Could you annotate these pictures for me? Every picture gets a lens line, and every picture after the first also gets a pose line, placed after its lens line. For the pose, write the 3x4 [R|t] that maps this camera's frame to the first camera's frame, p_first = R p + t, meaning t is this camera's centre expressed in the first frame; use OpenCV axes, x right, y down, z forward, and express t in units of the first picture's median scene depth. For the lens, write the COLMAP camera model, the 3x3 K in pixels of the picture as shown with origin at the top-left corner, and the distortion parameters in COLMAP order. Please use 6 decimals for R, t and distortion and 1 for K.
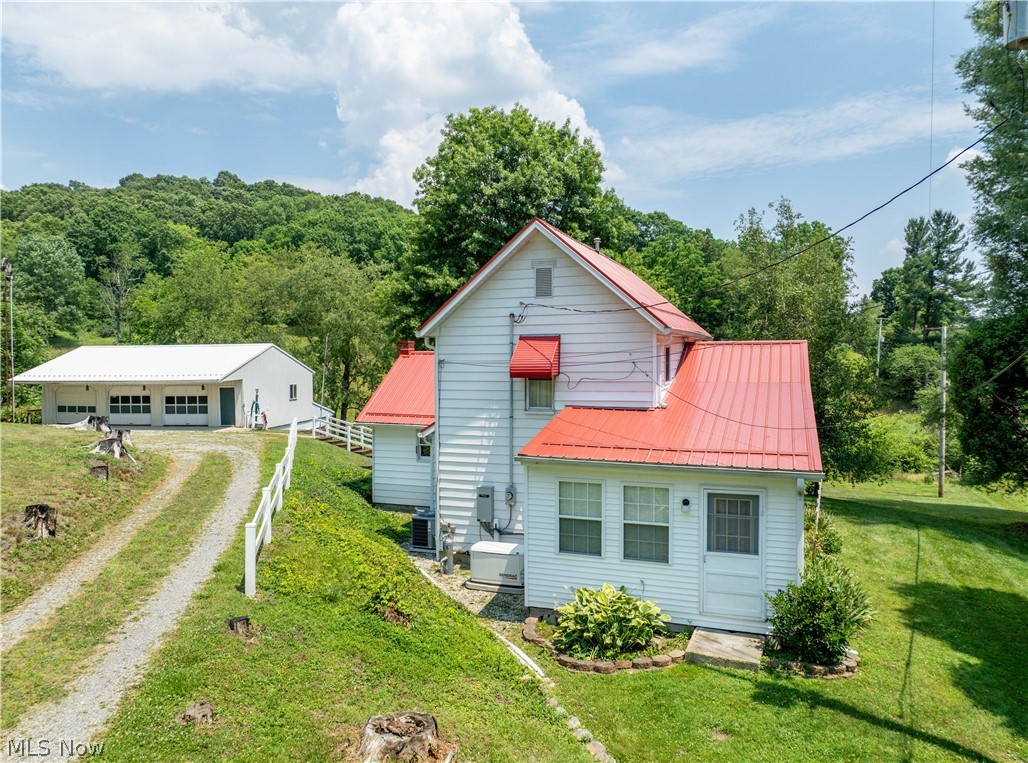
lens RADIAL K [[724.4, 0, 514.0], [0, 724.4, 381.5], [0, 0, 1]] dist [-0.004144, -0.000635]
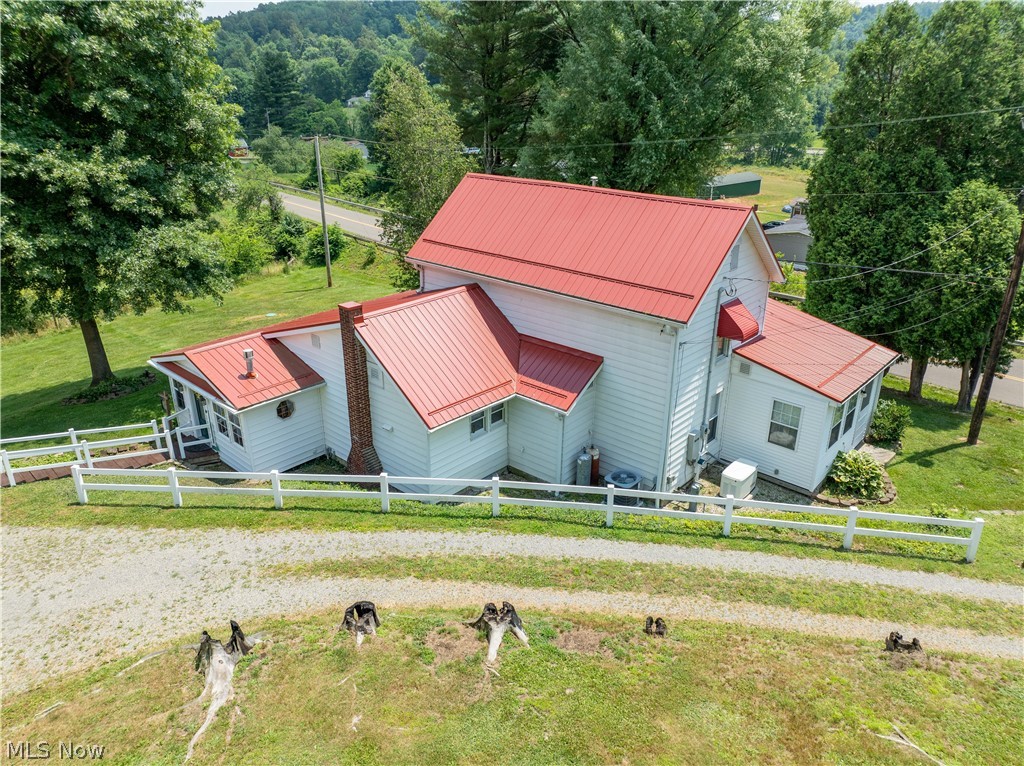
lens RADIAL K [[725.7, 0, 512.0], [0, 725.7, 383.0], [0, 0, 1]] dist [-0.037718, 0.002493]
pose [[0.381389, -0.353796, 0.854032, -1.166514], [0.032787, 0.928458, 0.369986, -0.390311], [-0.923833, -0.113107, 0.365704, 0.859984]]
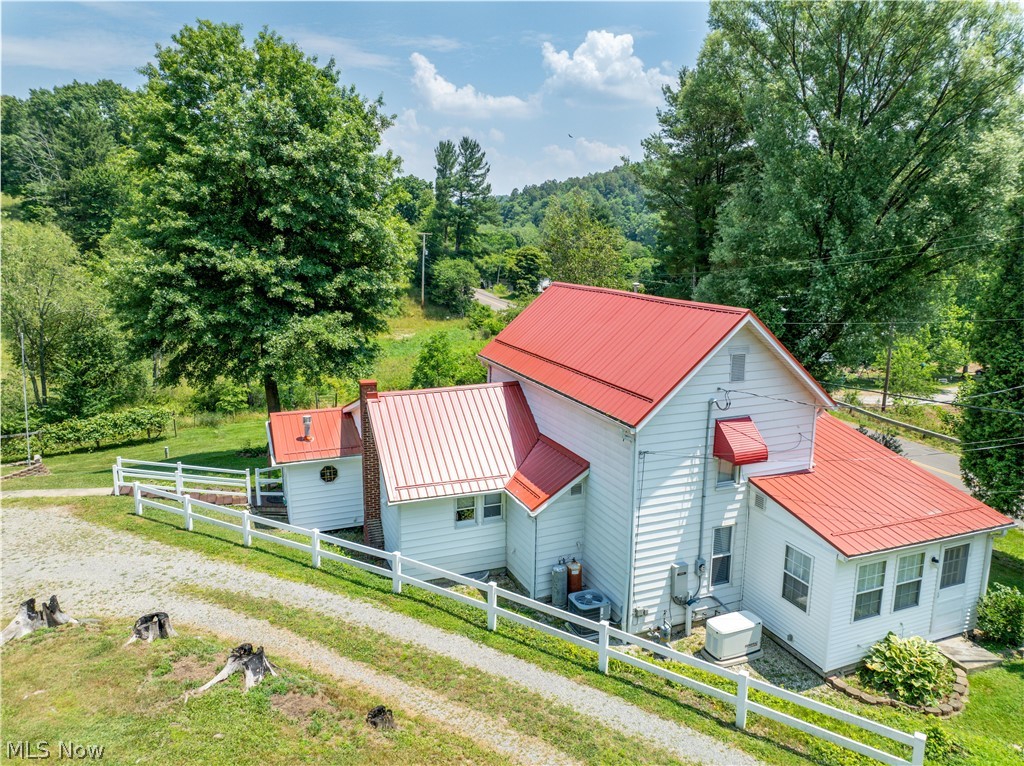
lens RADIAL K [[723.0, 0, 501.9], [0, 723.0, 387.4], [0, 0, 1]] dist [-0.028752, 0.005699]
pose [[0.754580, -0.132639, 0.642663, -0.869142], [0.021762, 0.983878, 0.177511, -0.295125], [-0.655847, -0.119961, 0.745301, 0.435794]]
